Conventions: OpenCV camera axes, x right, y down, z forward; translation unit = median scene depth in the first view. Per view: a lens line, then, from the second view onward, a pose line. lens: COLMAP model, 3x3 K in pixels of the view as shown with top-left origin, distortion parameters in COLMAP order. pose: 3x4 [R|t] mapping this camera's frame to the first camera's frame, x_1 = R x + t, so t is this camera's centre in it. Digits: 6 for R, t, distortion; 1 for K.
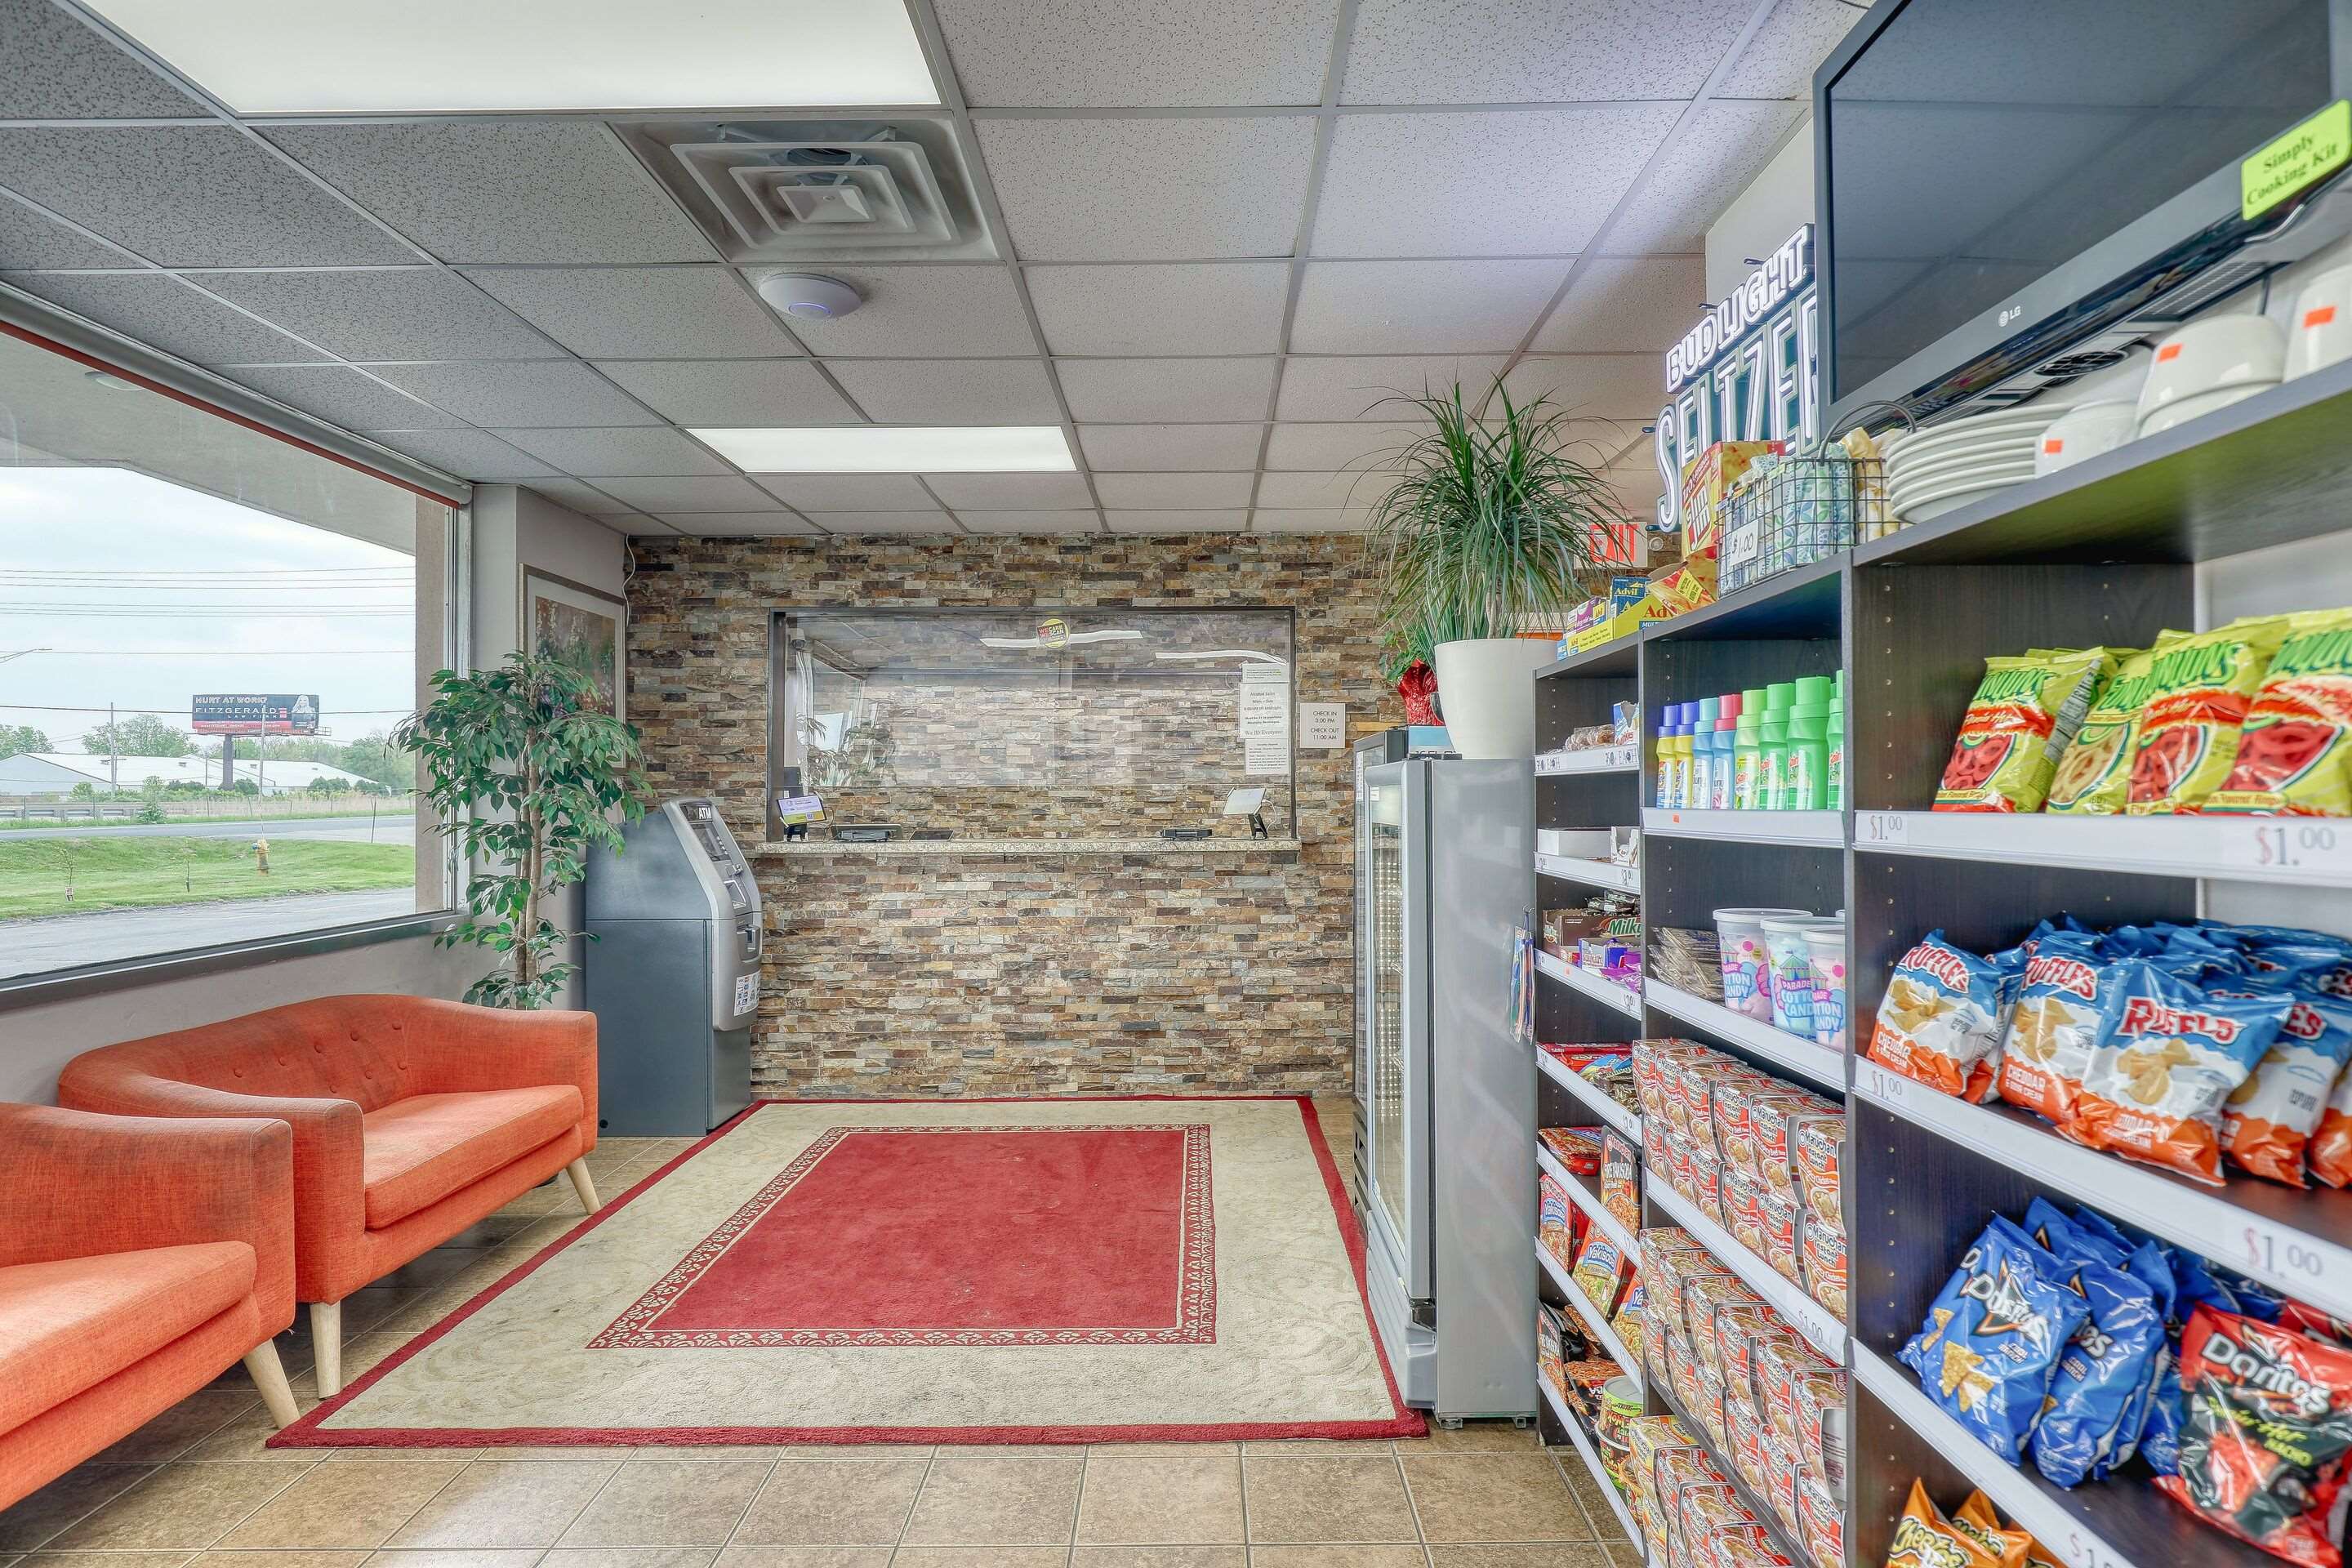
lens RADIAL K [[1298.8, 0, 1173.1], [0, 1298.8, 780.5], [0, 0, 1]] dist [-0.039501, -0.000180]
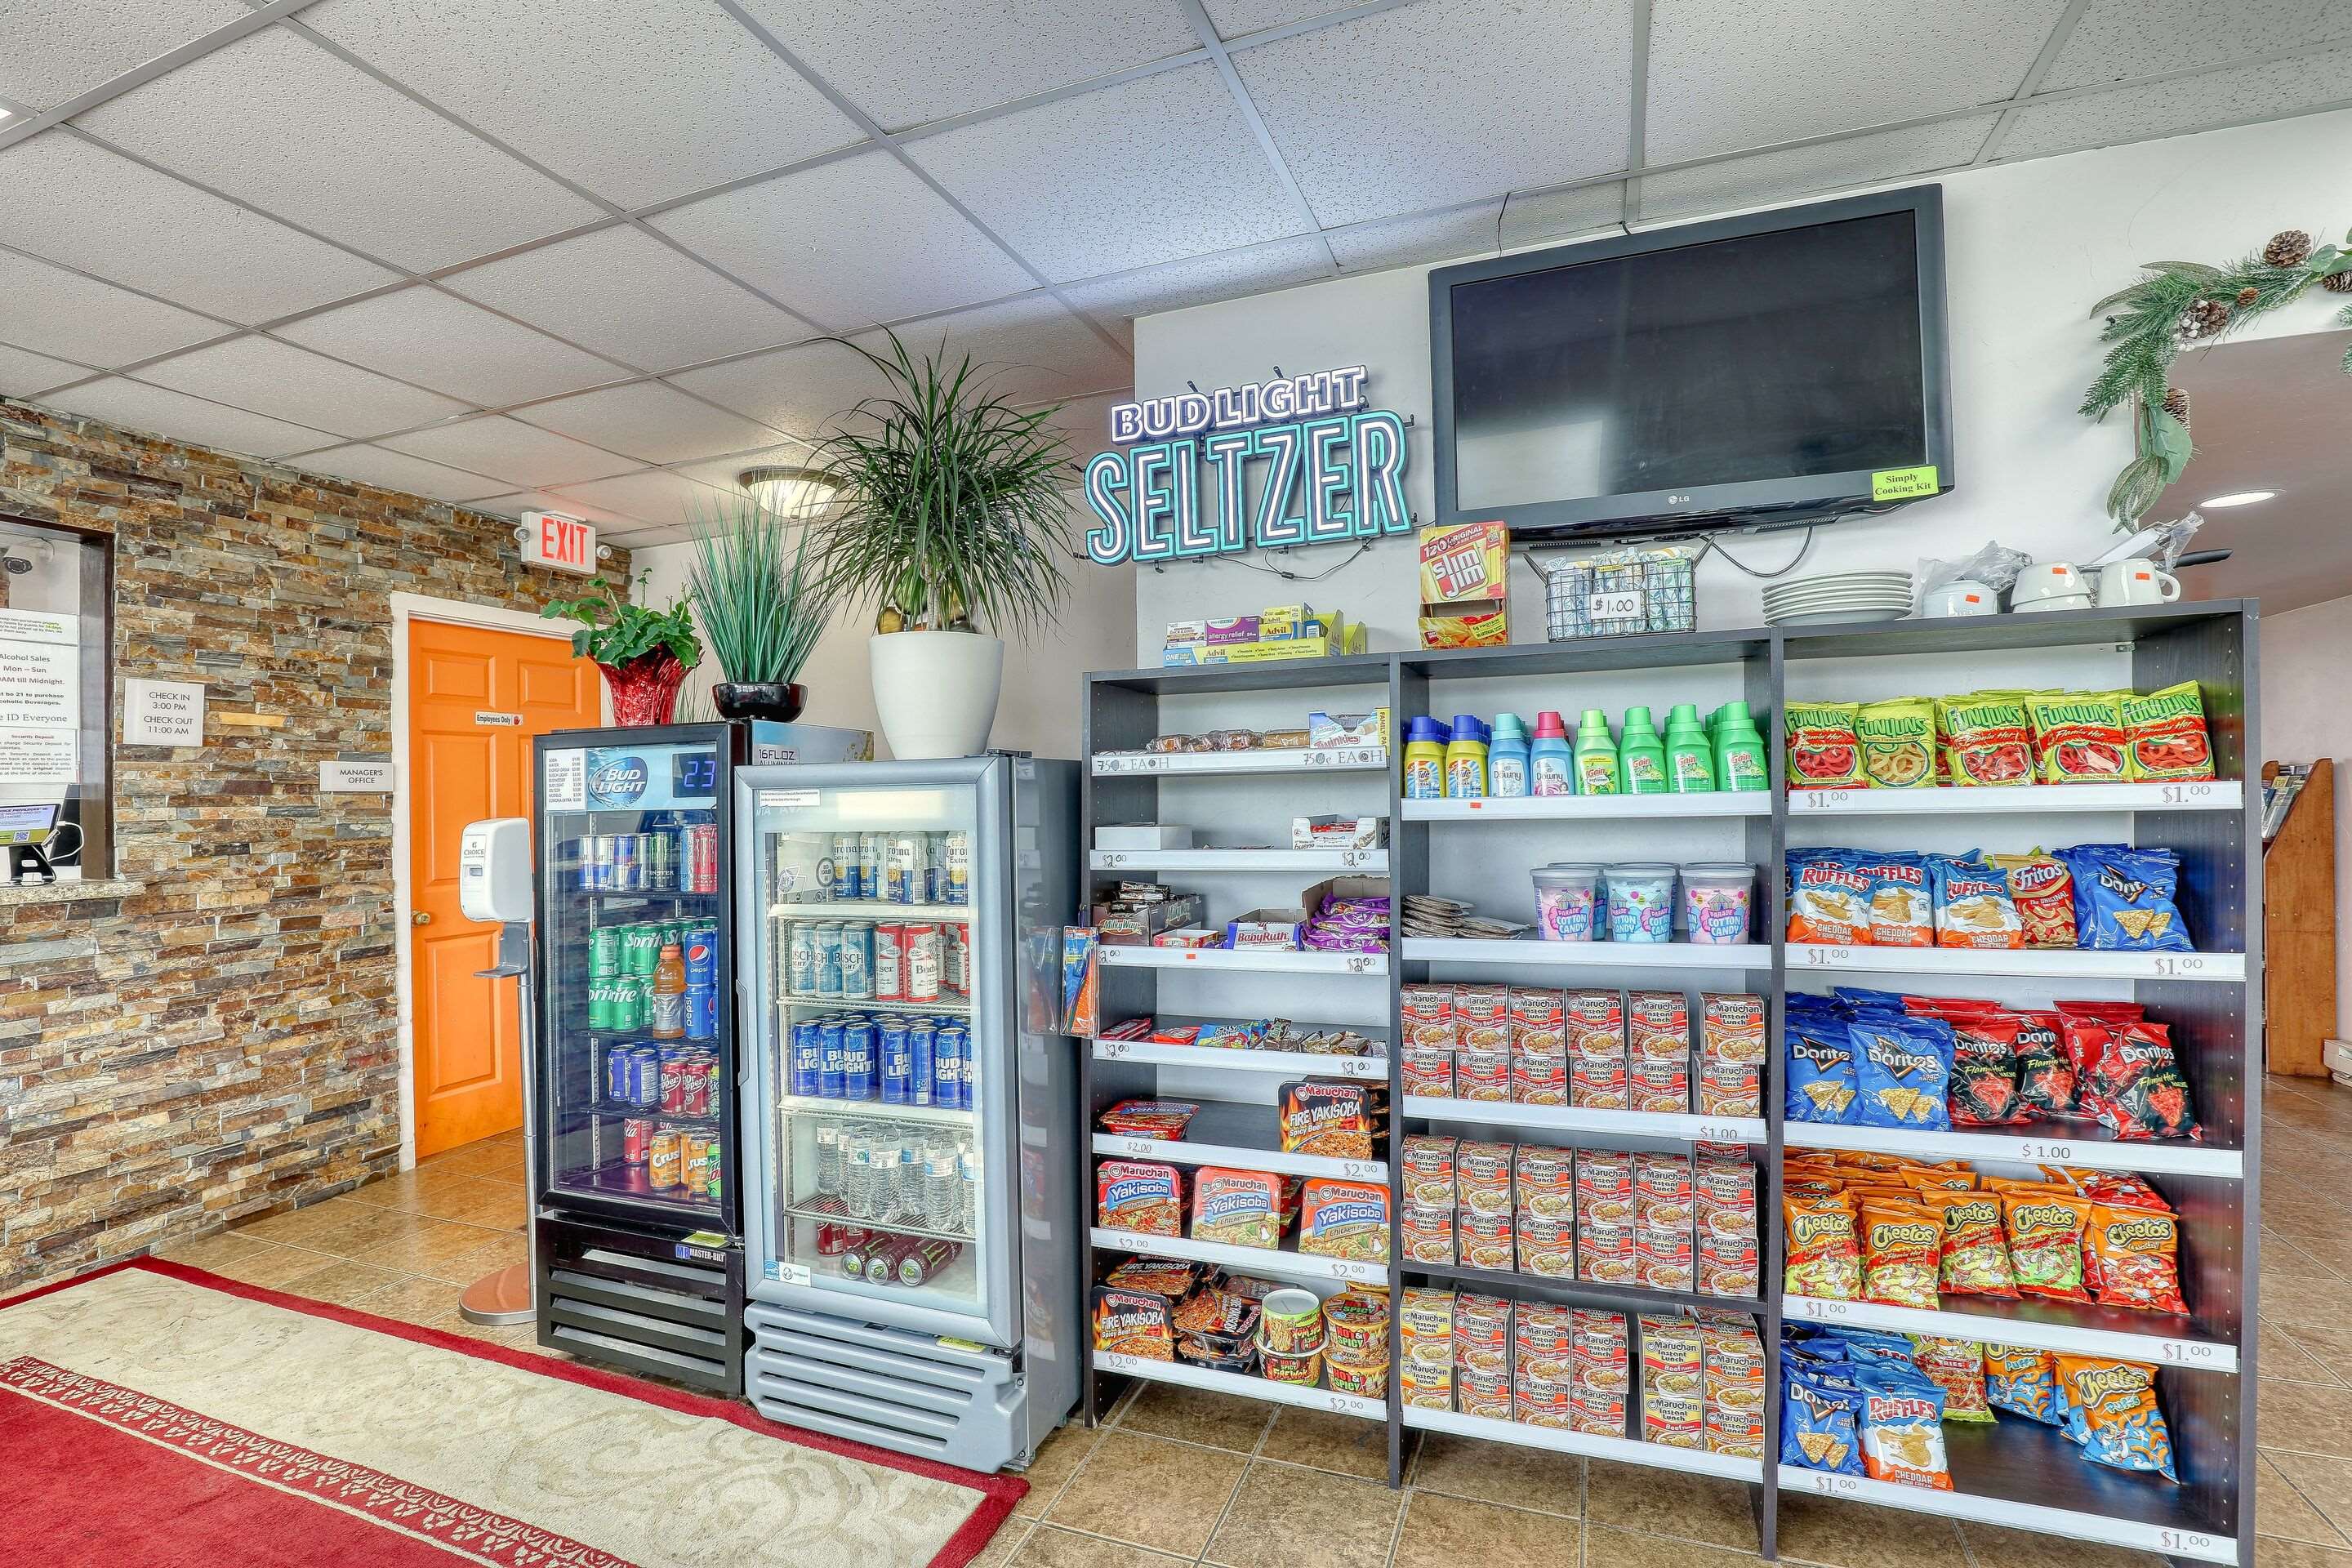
lens RADIAL K [[1082.5, 0, 1190.7], [0, 1082.5, 781.5], [0, 0, 1]] dist [-0.033801, 0.007177]
pose [[0.337929, 0.010574, 0.941112, -0.231113], [0.007511, 0.999875, -0.013931, 0.006136], [-0.941142, 0.011776, 0.337807, 0.291906]]
